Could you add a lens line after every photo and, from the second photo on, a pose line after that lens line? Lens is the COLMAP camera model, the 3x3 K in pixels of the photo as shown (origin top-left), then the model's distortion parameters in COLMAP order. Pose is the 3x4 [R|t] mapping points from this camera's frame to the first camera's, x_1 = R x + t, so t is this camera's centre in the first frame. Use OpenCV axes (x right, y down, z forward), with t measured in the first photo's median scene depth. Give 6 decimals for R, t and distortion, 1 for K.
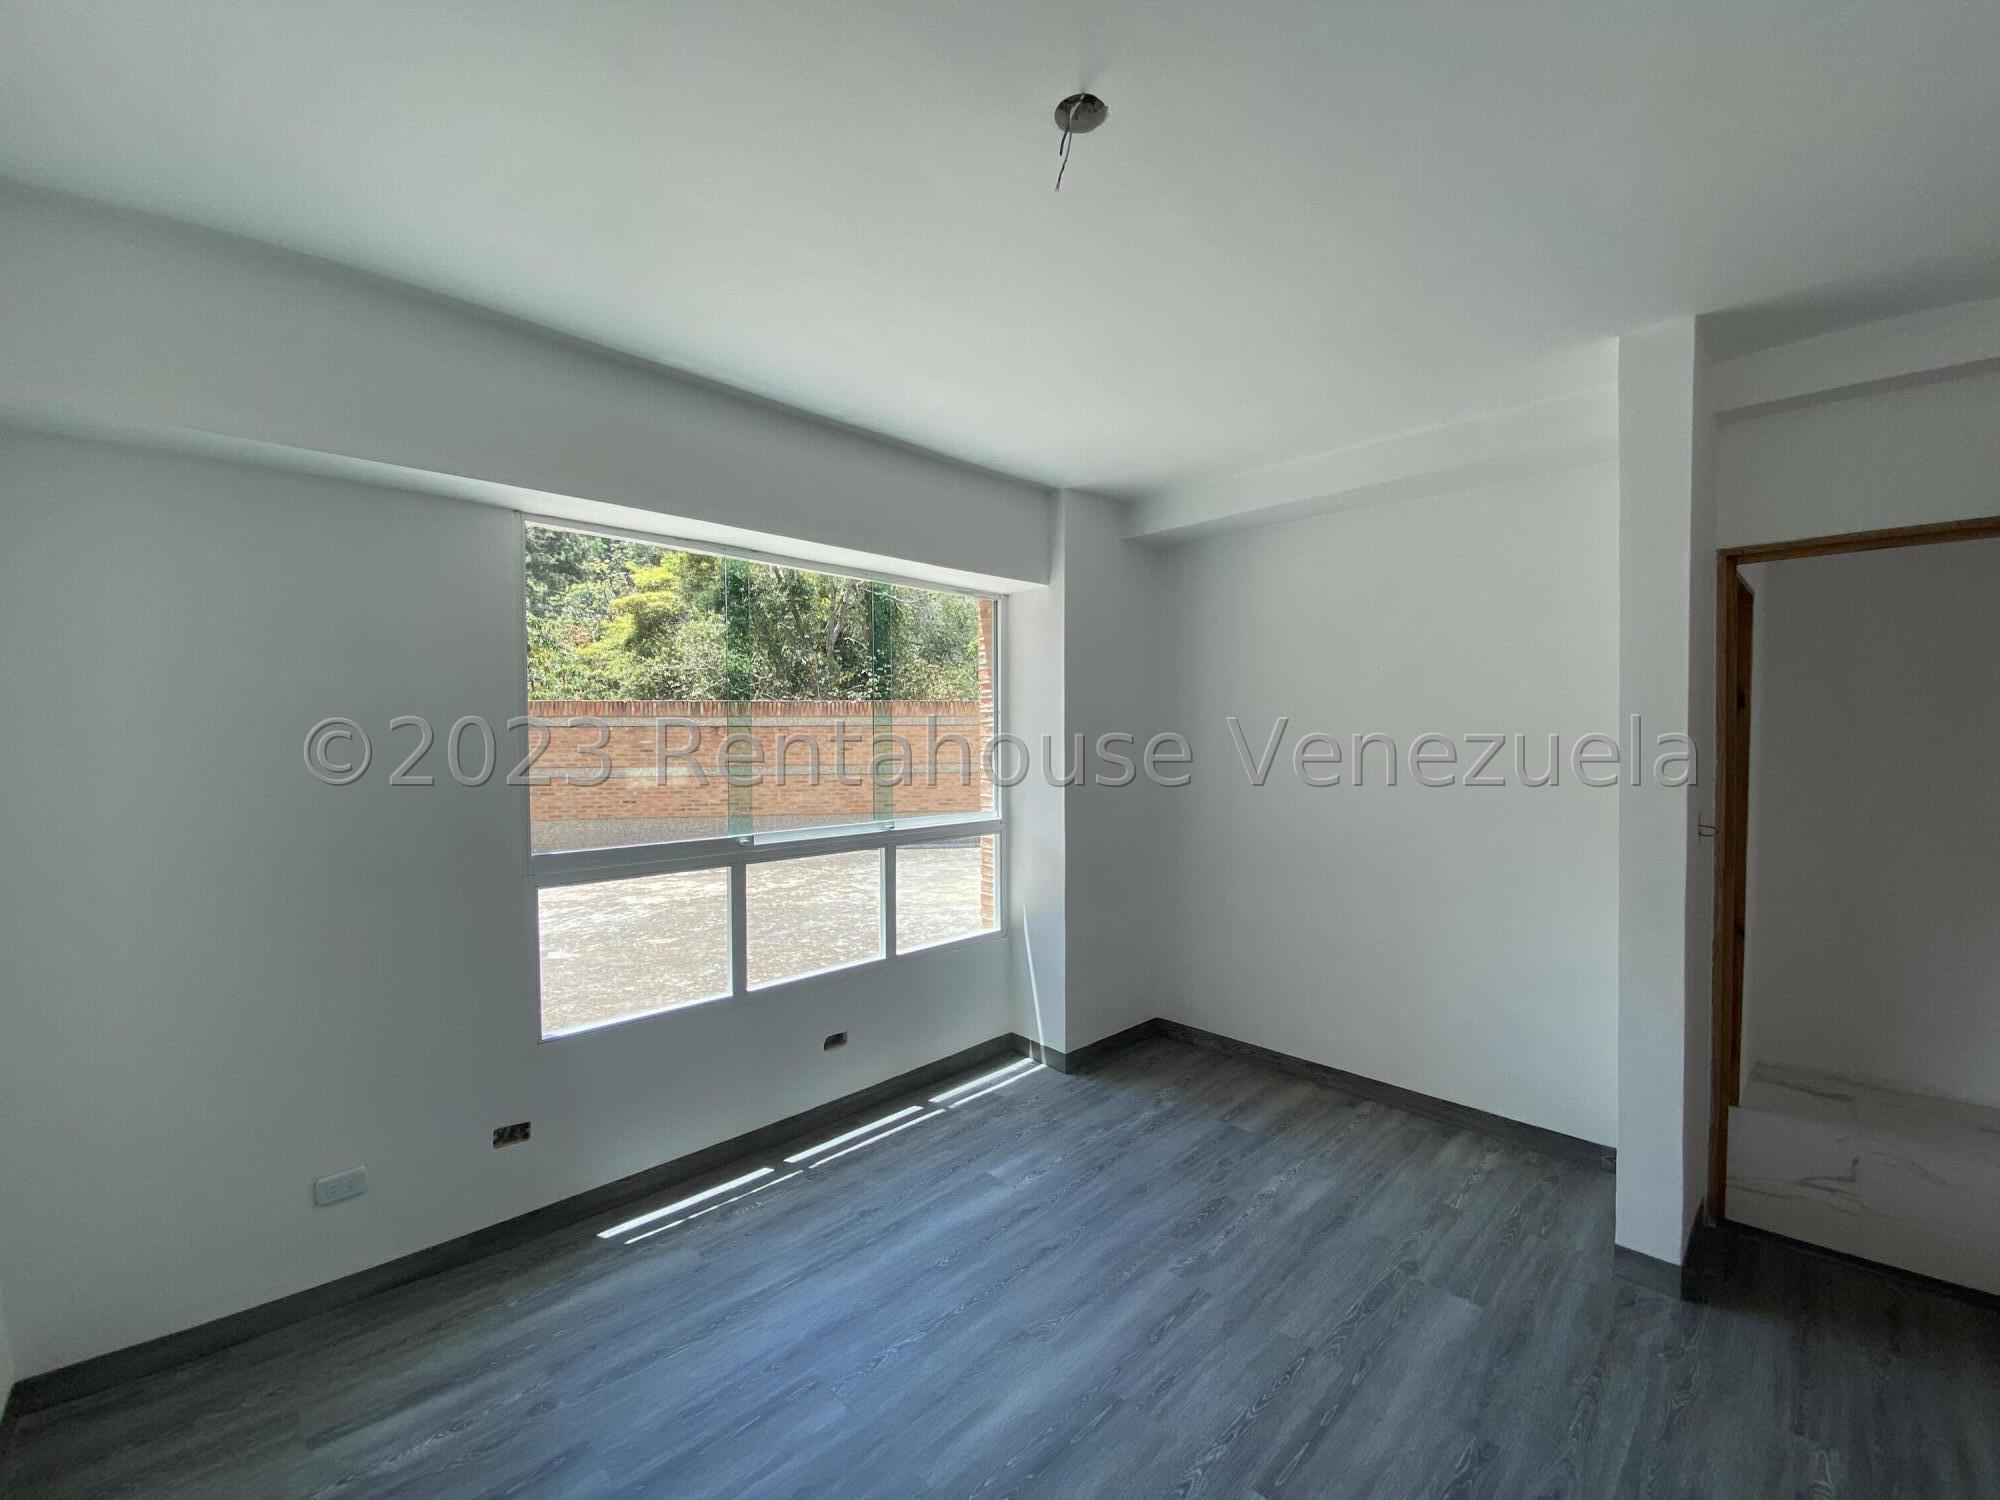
lens RADIAL K [[822.9, 0, 1000.0], [0, 822.9, 750.0], [0, 0, 1]] dist [0.021929, -0.020798]
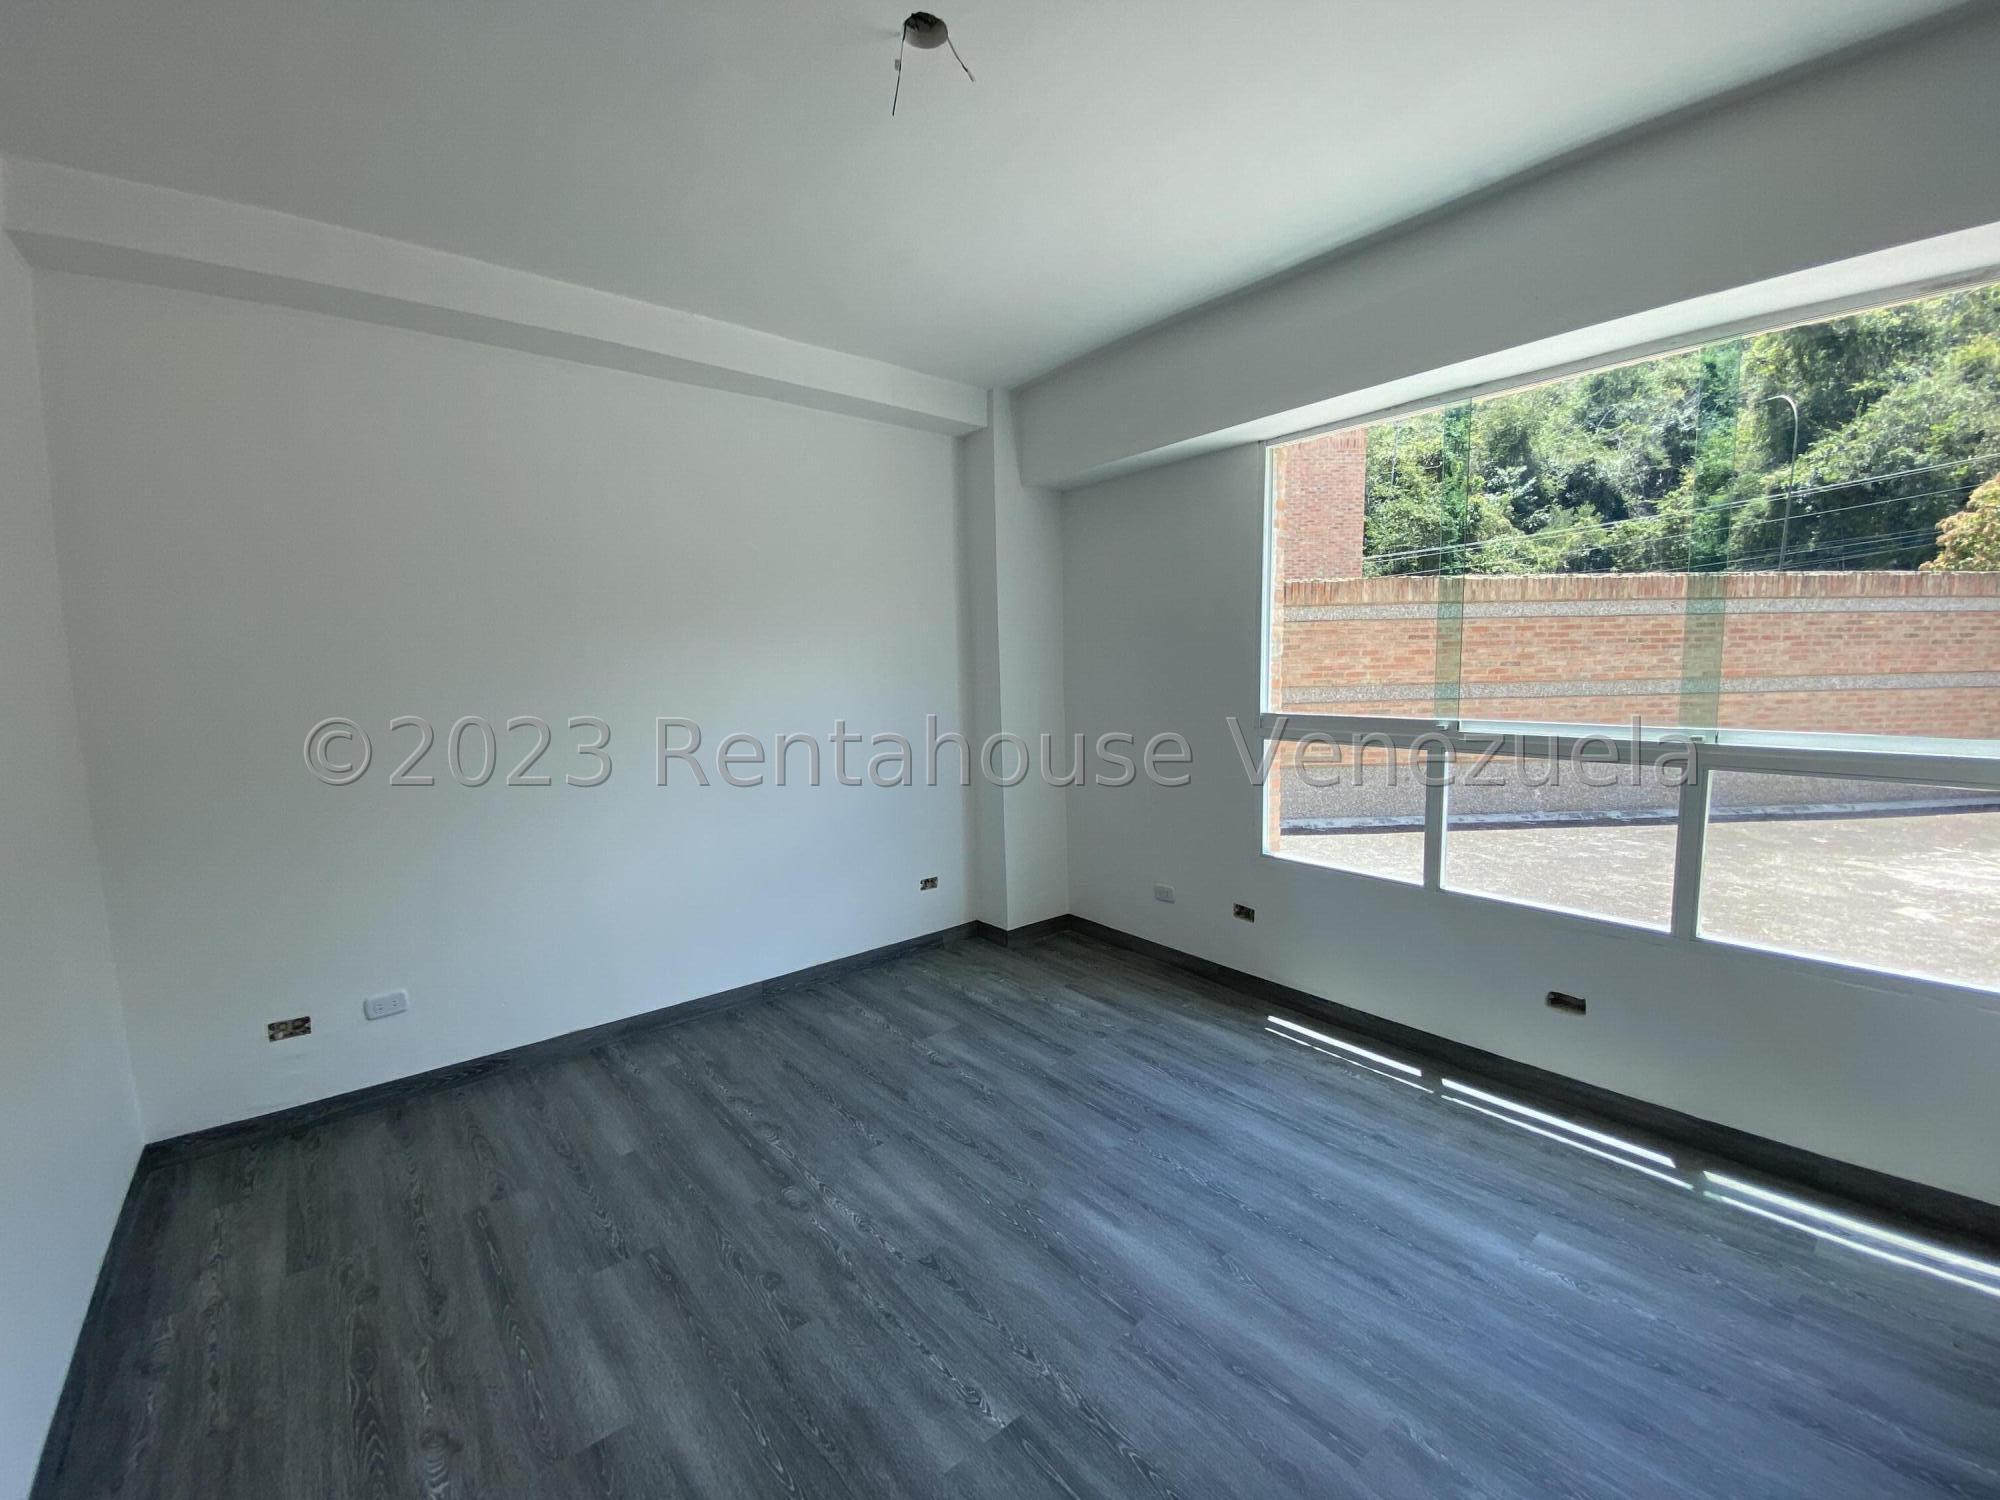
lens RADIAL K [[822.9, 0, 1000.0], [0, 822.9, 750.0], [0, 0, 1]] dist [0.021929, -0.020798]
pose [[-0.087785, 0.114362, -0.989553, 0.741530], [0.004620, 0.993424, 0.114400, 0.036573], [0.996129, 0.005471, -0.087736, 0.689222]]
